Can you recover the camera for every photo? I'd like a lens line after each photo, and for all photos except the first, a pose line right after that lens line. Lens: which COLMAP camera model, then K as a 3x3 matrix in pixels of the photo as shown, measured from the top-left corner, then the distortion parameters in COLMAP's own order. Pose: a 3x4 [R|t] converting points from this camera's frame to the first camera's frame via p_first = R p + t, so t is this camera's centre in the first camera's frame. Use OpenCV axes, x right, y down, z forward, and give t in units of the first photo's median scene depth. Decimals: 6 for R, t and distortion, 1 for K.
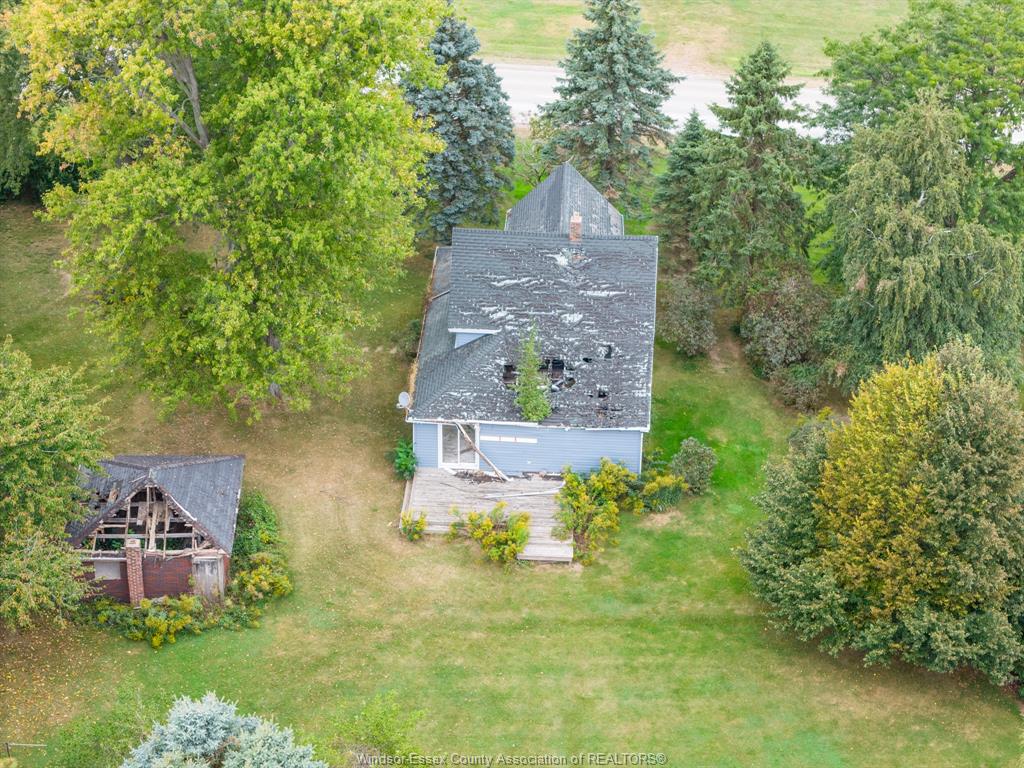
lens RADIAL K [[2059.7, 0, 512.0], [0, 2059.7, 384.0], [0, 0, 1]] dist [-0.098063, 0.284846]
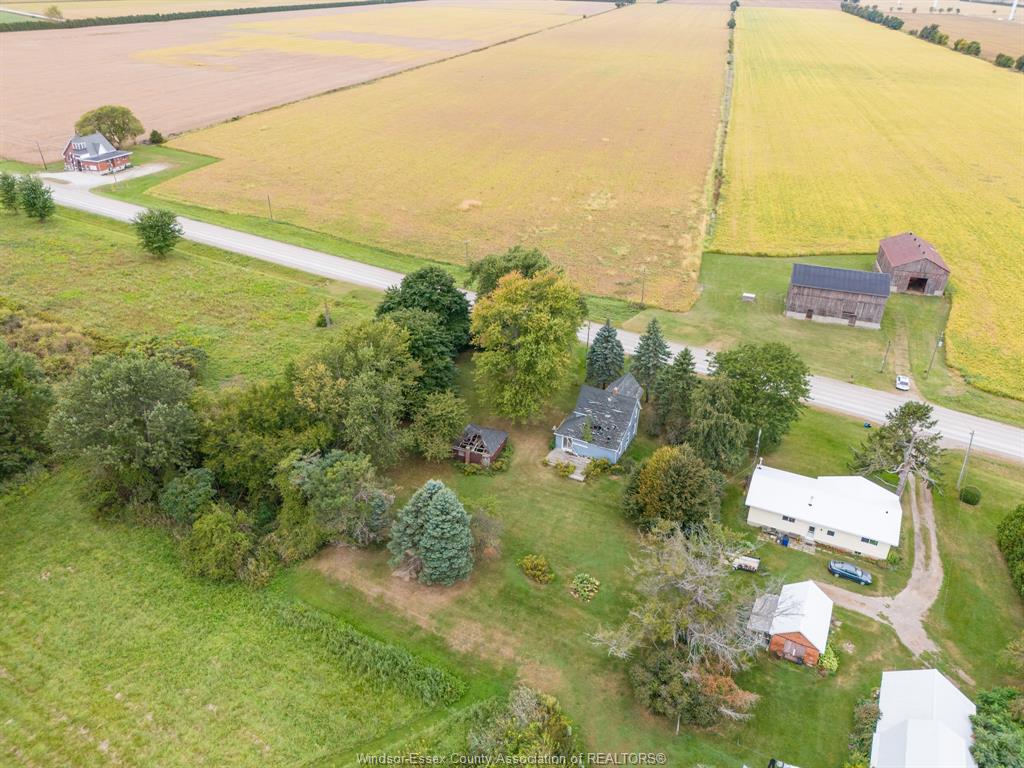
lens RADIAL K [[750.9, 0, 512.0], [0, 750.9, 384.0], [0, 0, 1]] dist [0.066617, -0.066464]
pose [[0.914809, 0.197618, -0.352238, 0.332941], [-0.215549, 0.976419, -0.012002, -0.036197], [0.341560, 0.086904, 0.935833, -0.272622]]
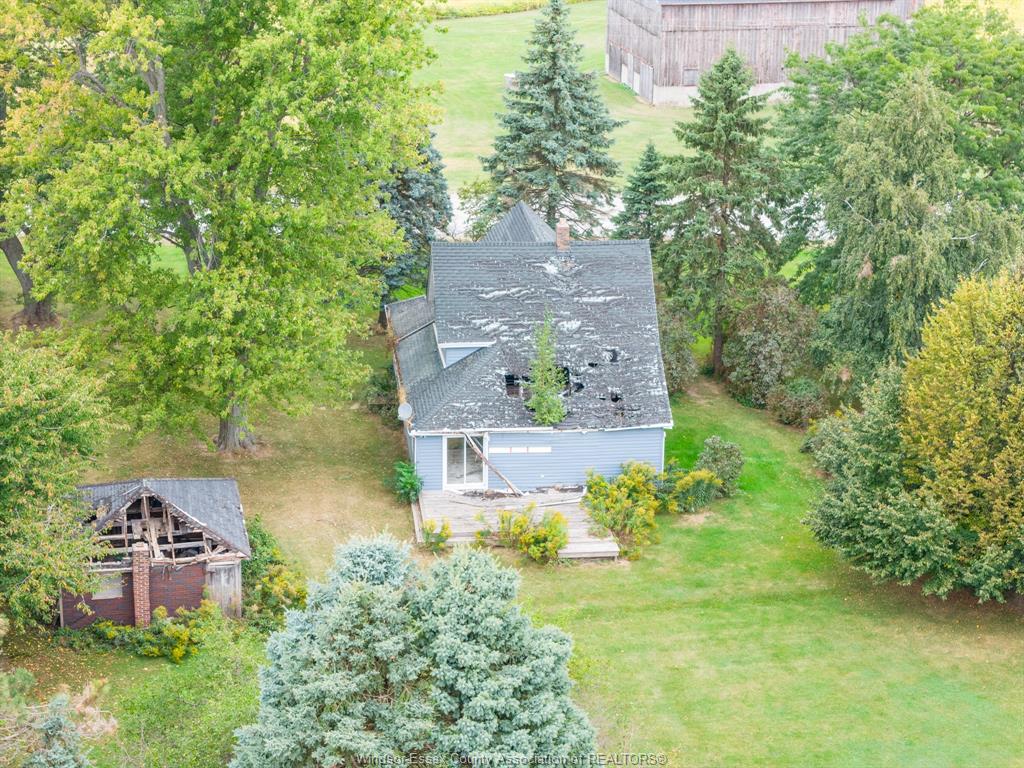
lens RADIAL K [[2059.7, 0, 512.0], [0, 2059.7, 384.0], [0, 0, 1]] dist [-0.098063, 0.284846]
pose [[0.985507, -0.055691, 0.160235, -0.152161], [0.085771, 0.978526, -0.187429, 0.171671], [-0.146356, 0.198456, 0.969121, 0.112407]]
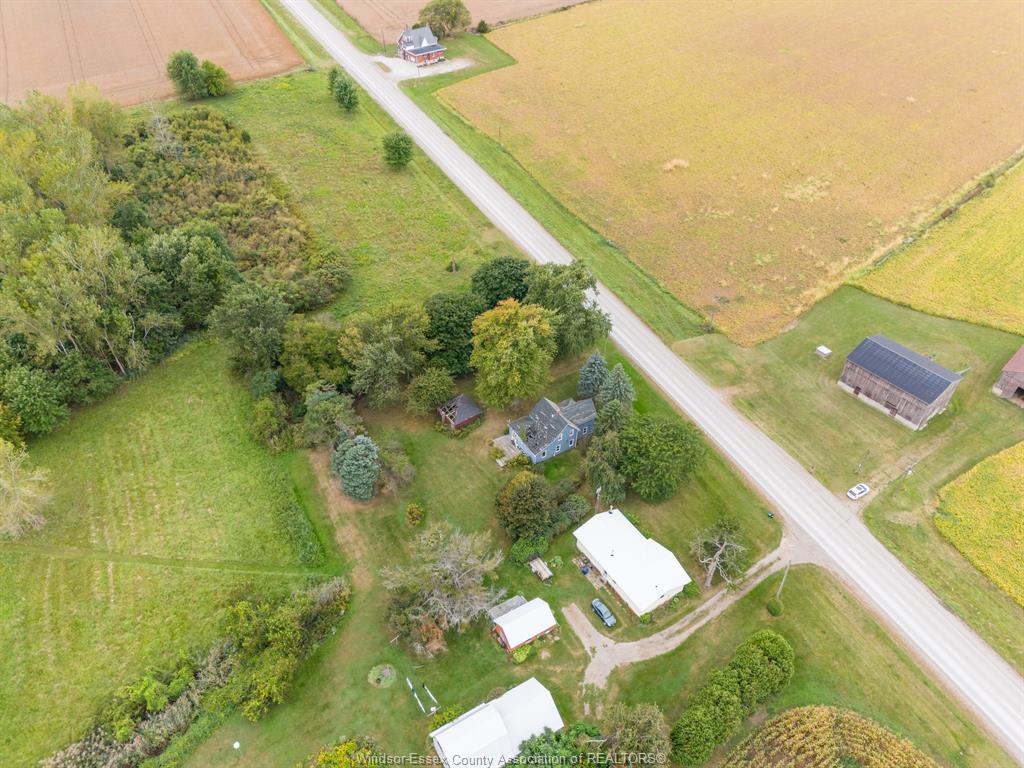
lens RADIAL K [[750.9, 0, 512.0], [0, 750.9, 384.0], [0, 0, 1]] dist [0.066617, -0.066464]
pose [[0.569095, 0.542840, -0.617620, 0.997211], [-0.443311, 0.835157, 0.325557, -0.644349], [0.692536, 0.088525, 0.715931, -0.259501]]
